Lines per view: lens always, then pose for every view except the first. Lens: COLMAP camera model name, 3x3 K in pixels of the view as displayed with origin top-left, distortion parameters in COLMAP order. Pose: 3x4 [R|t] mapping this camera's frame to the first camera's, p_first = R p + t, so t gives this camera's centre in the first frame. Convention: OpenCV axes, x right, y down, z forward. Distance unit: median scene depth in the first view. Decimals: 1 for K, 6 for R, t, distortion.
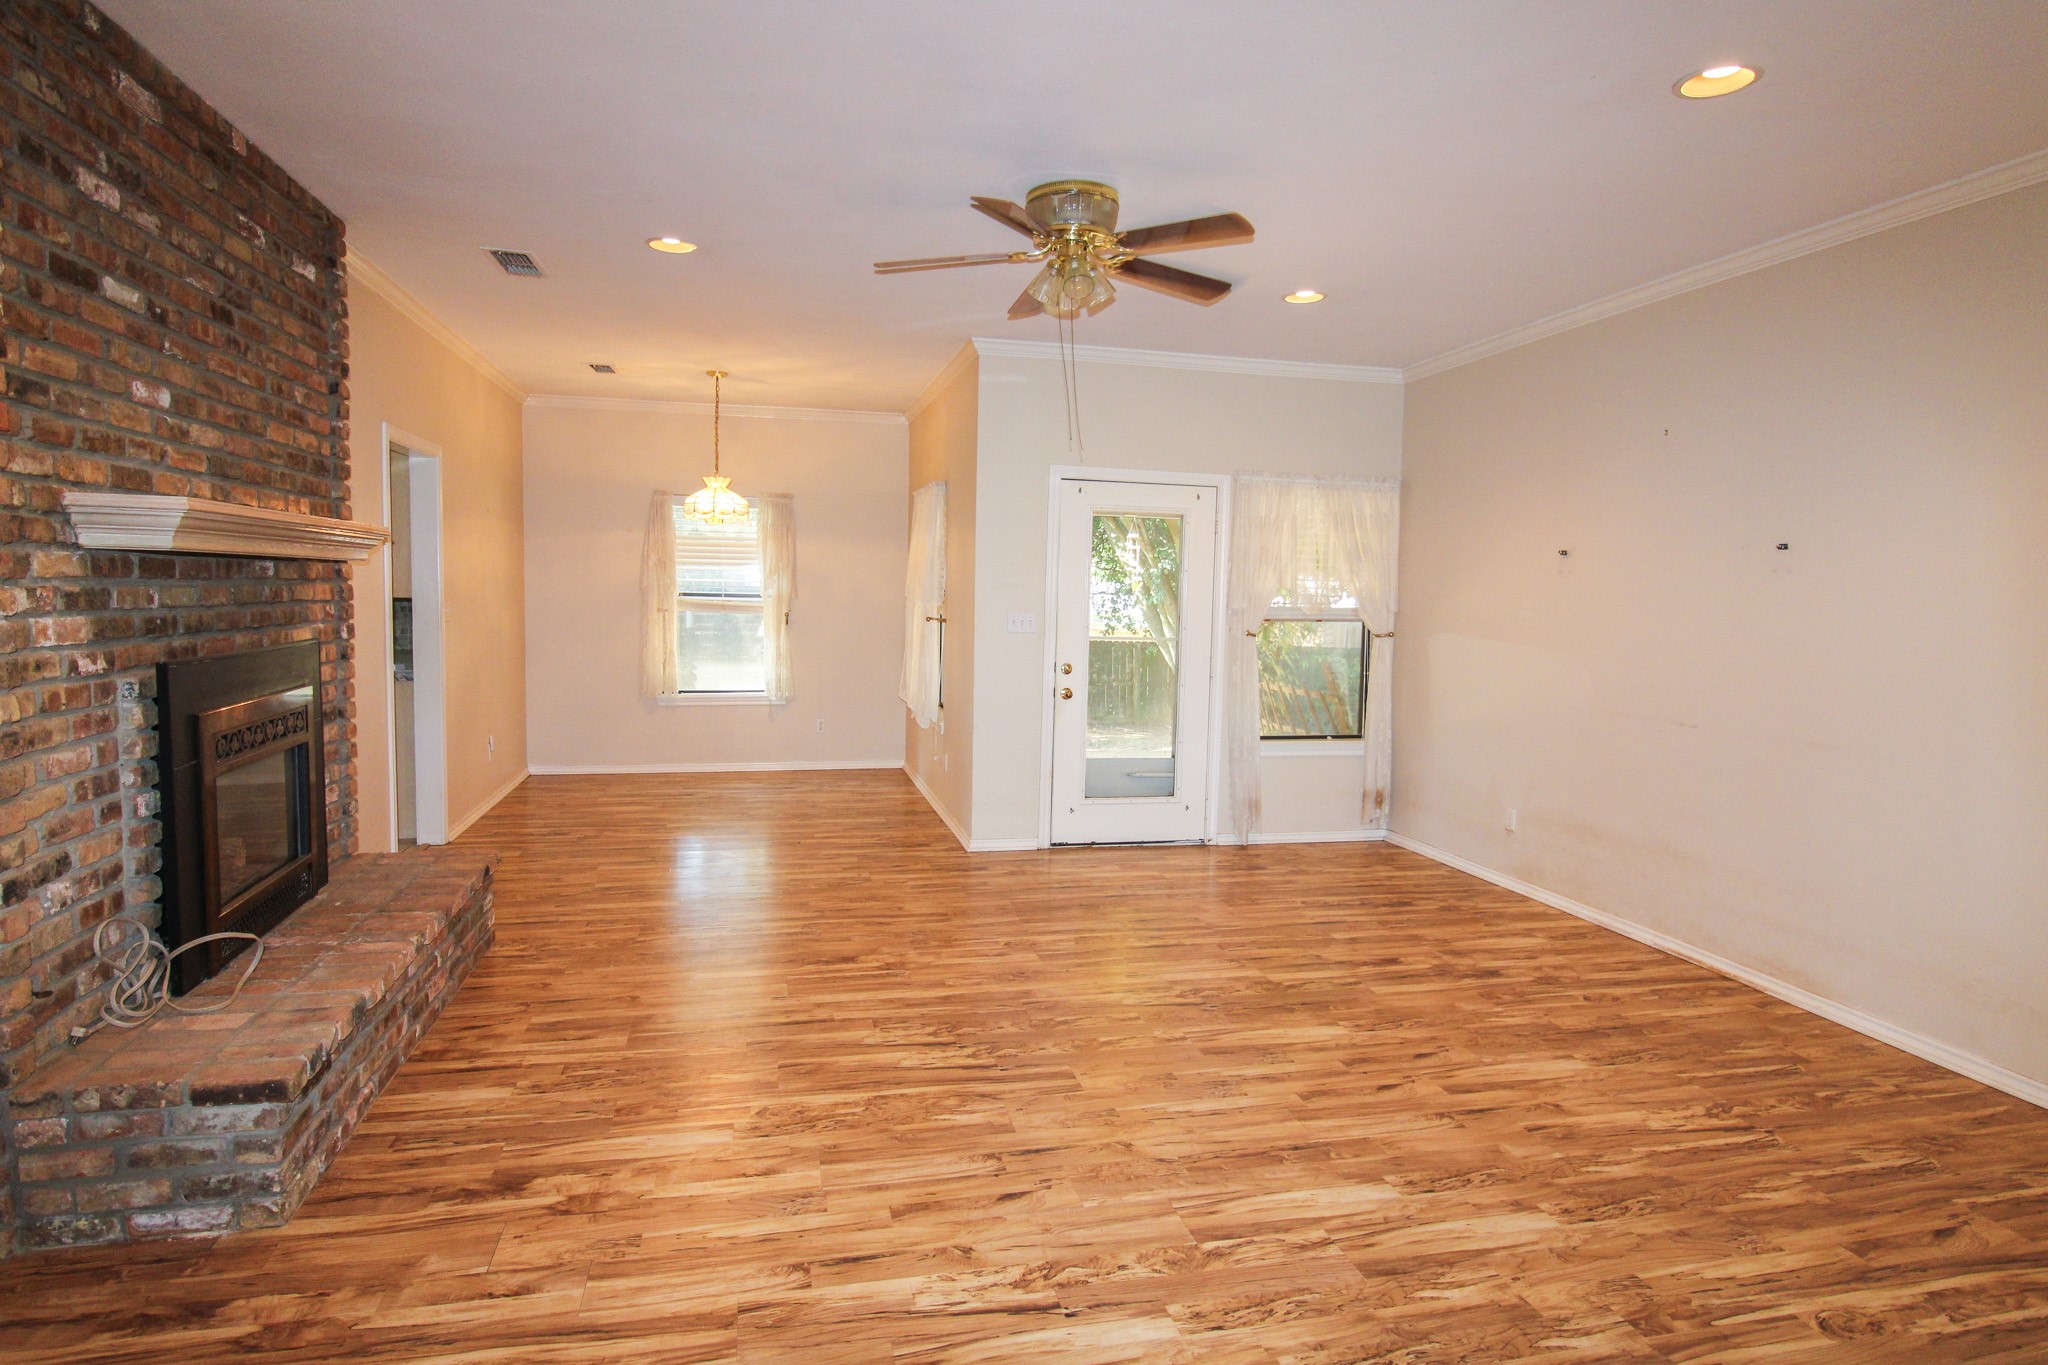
lens RADIAL K [[1125.0, 0, 1029.8], [0, 1125.0, 681.4], [0, 0, 1]] dist [-0.006804, -0.002376]
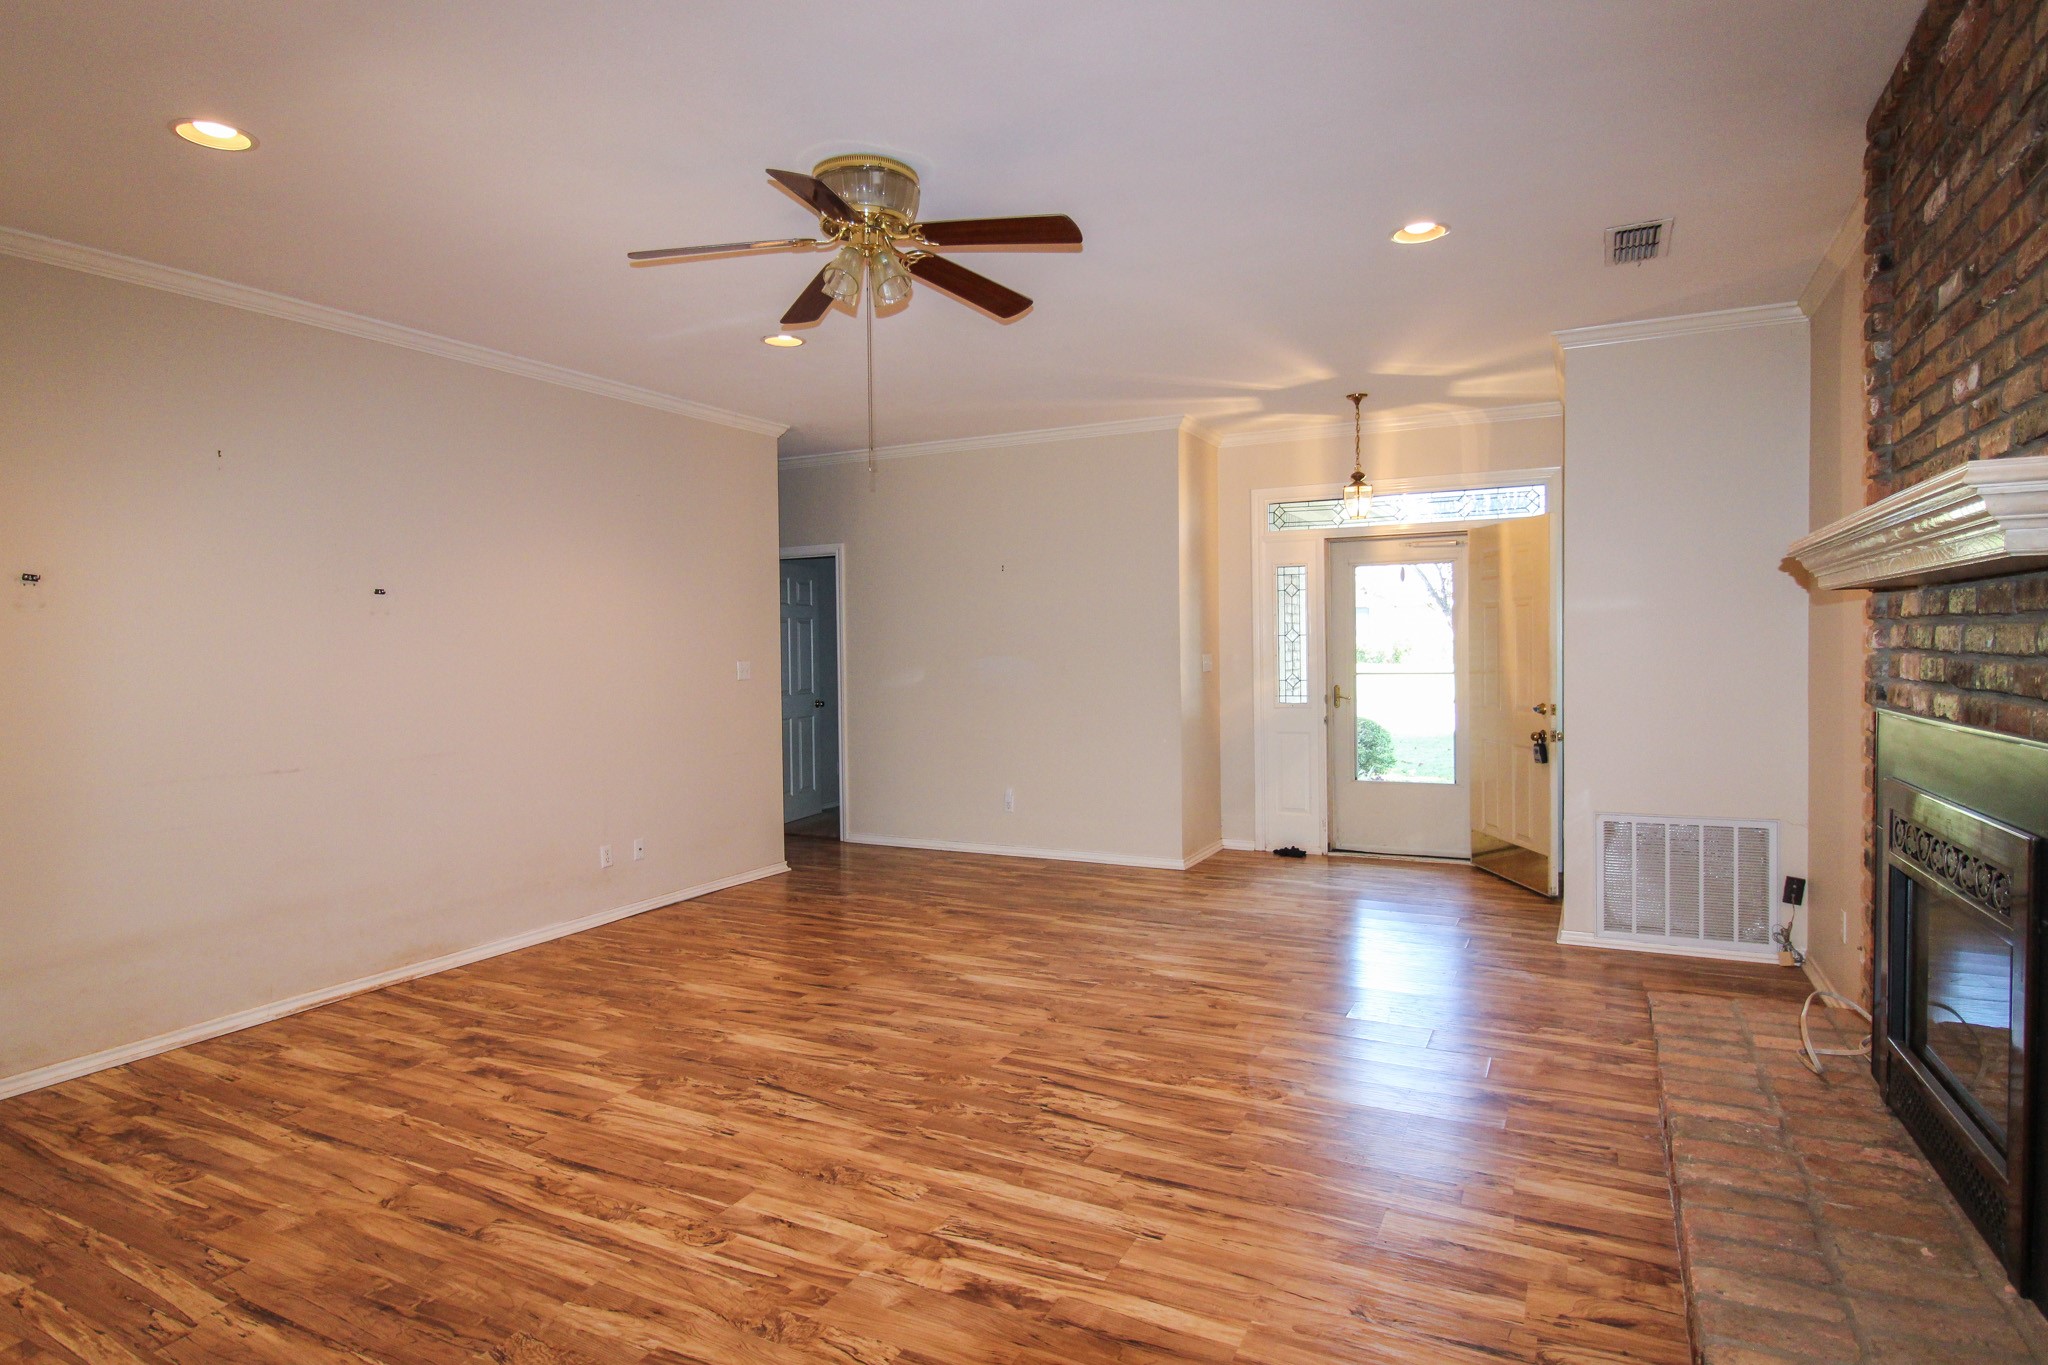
lens RADIAL K [[1027.5, 0, 1046.3], [0, 1027.5, 695.0], [0, 0, 1]] dist [-0.014438, -0.000255]
pose [[-0.753788, -0.041950, 0.655778, -0.603984], [0.055492, 0.990332, 0.127137, -0.128652], [-0.654771, 0.132225, -0.744172, 1.561080]]
